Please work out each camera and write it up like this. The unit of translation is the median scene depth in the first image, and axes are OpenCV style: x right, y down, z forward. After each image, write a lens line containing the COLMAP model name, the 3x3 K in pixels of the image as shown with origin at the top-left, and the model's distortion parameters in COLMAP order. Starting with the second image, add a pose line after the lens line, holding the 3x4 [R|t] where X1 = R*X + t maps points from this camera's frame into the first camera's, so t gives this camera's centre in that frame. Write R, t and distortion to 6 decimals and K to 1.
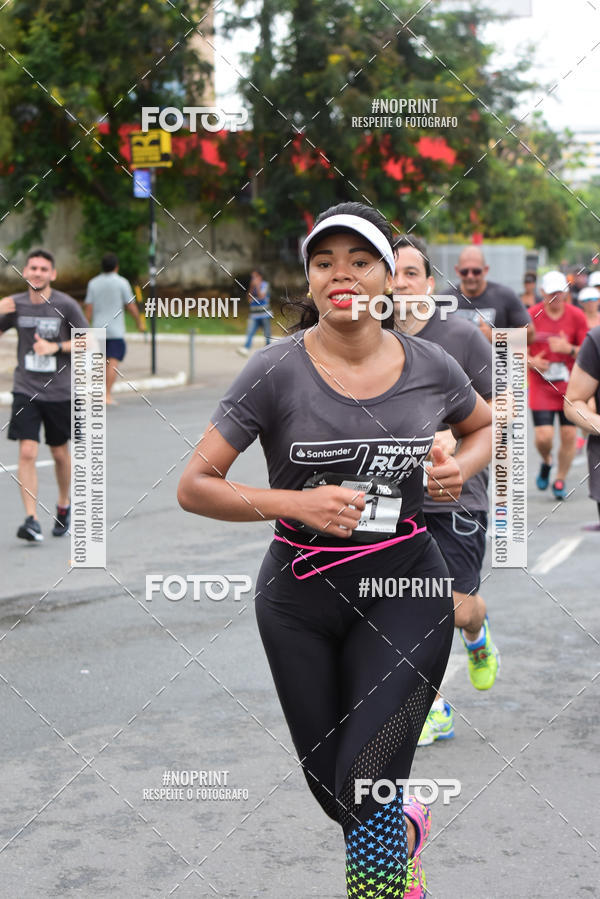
lens RADIAL K [[2846.9, 0, 300.7], [0, 2846.9, 449.8], [0, 0, 1]] dist [-0.253952, -0.437975]
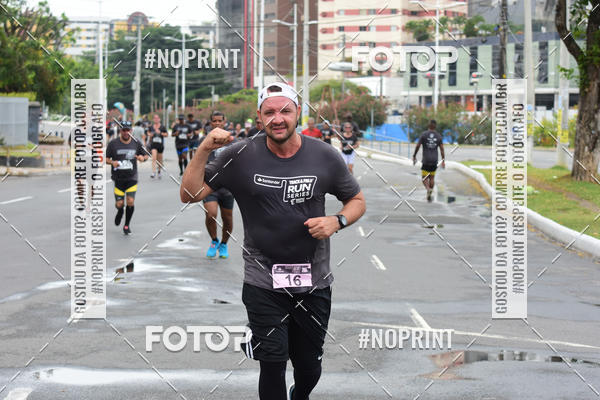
lens RADIAL K [[1965.8, 0, 299.5], [0, 1965.8, 200.6], [0, 0, 1]] dist [-0.236316, 0.175920]
pose [[0.977200, 0.018465, 0.211516, 0.016847], [-0.013942, 0.999642, -0.022855, -0.006889], [-0.211862, 0.019385, 0.977107, 0.120466]]
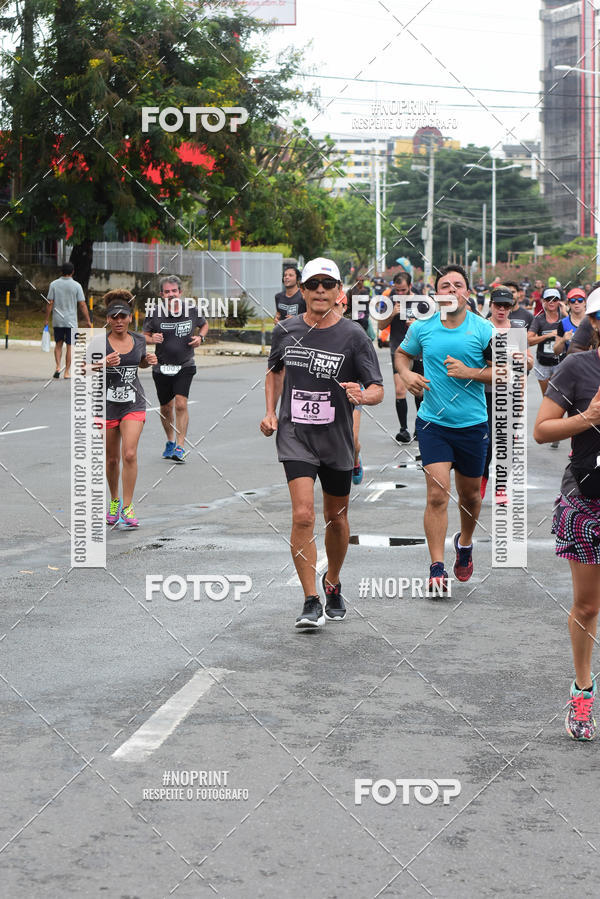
lens RADIAL K [[2850.8, 0, 299.6], [0, 2850.8, 447.0], [0, 0, 1]] dist [-0.246119, -0.113920]
pose [[0.996142, 0.017537, 0.085981, -0.000369], [-0.017289, 0.999844, -0.003626, -0.000402], [-0.086031, 0.002125, 0.996290, 0.001991]]
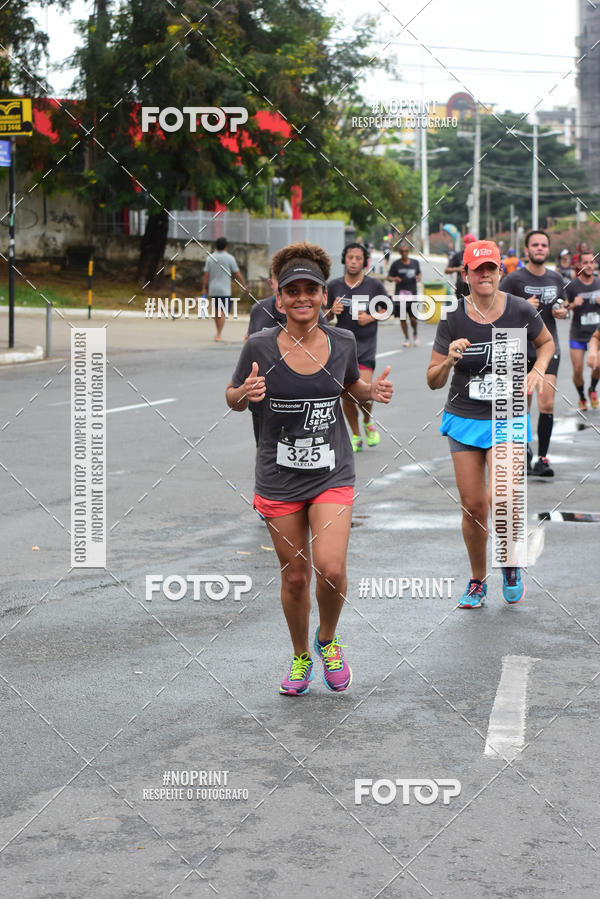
lens RADIAL K [[2850.8, 0, 299.6], [0, 2850.8, 447.0], [0, 0, 1]] dist [-0.246119, -0.113920]
pose [[0.997073, 0.011776, 0.075548, -0.021125], [-0.012421, 0.999890, 0.008082, -0.001160], [-0.075444, -0.008997, 0.997109, 0.011560]]
